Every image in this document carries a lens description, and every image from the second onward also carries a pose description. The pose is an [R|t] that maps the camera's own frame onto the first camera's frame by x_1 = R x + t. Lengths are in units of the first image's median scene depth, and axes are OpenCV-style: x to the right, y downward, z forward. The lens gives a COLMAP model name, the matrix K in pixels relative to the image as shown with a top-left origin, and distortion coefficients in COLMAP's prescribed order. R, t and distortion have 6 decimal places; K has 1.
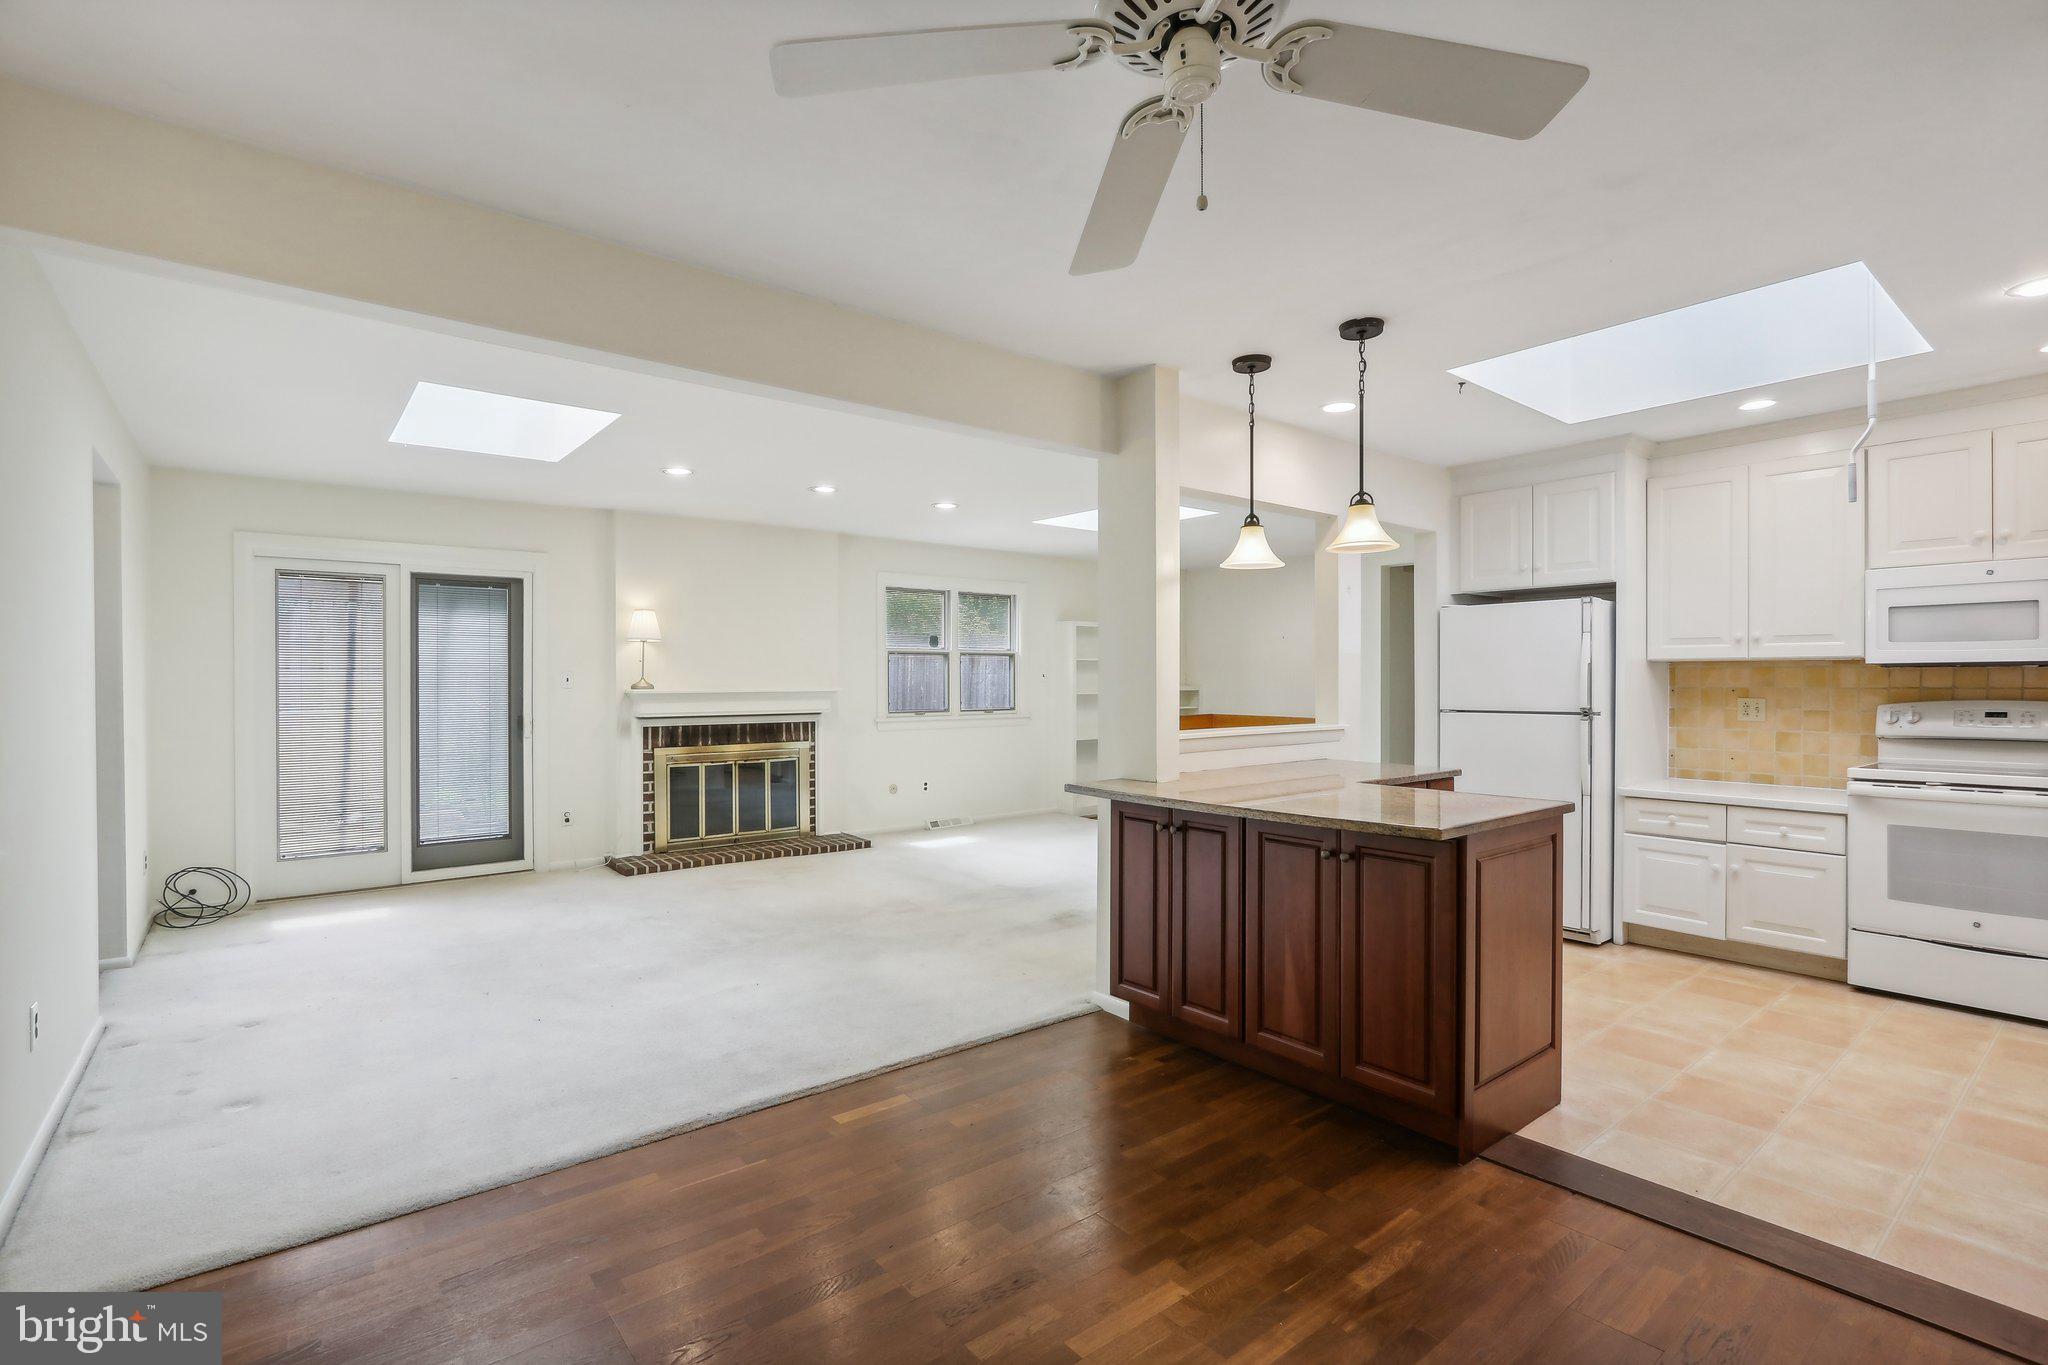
lens RADIAL K [[948.8, 0, 1011.1], [0, 948.8, 684.2], [0, 0, 1]] dist [-0.012236, 0.000552]
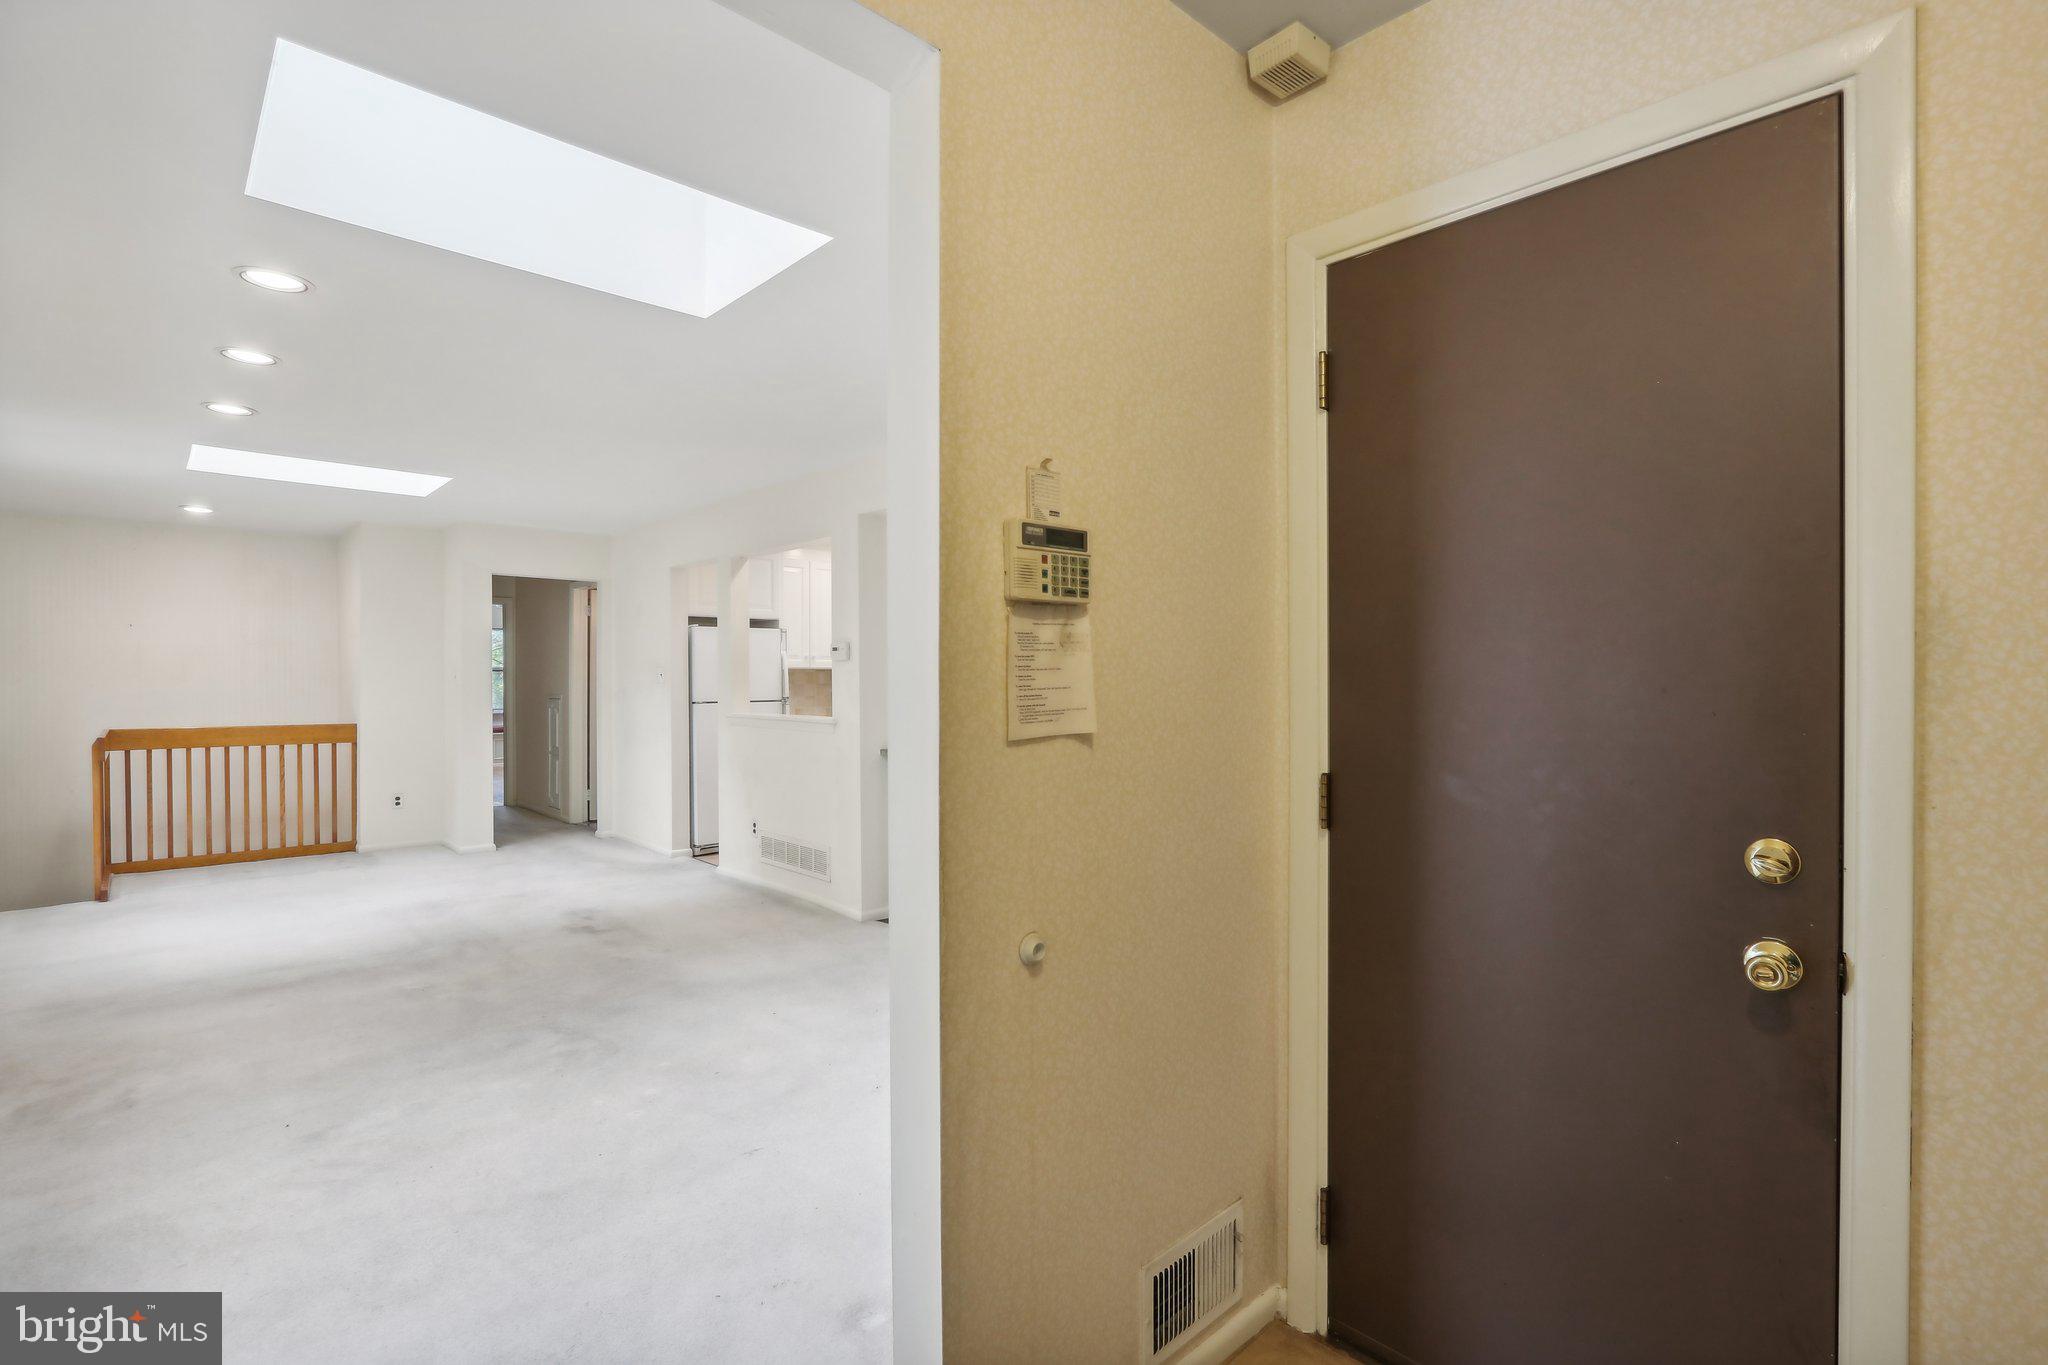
lens RADIAL K [[954.6, 0, 1011.1], [0, 954.6, 692.1], [0, 0, 1]] dist [-0.015967, 0.006301]
pose [[-0.080035, -0.012336, 0.996716, -1.152353], [0.007203, 0.999890, 0.012953, -0.001493], [-0.996766, 0.008216, -0.079938, 0.813712]]
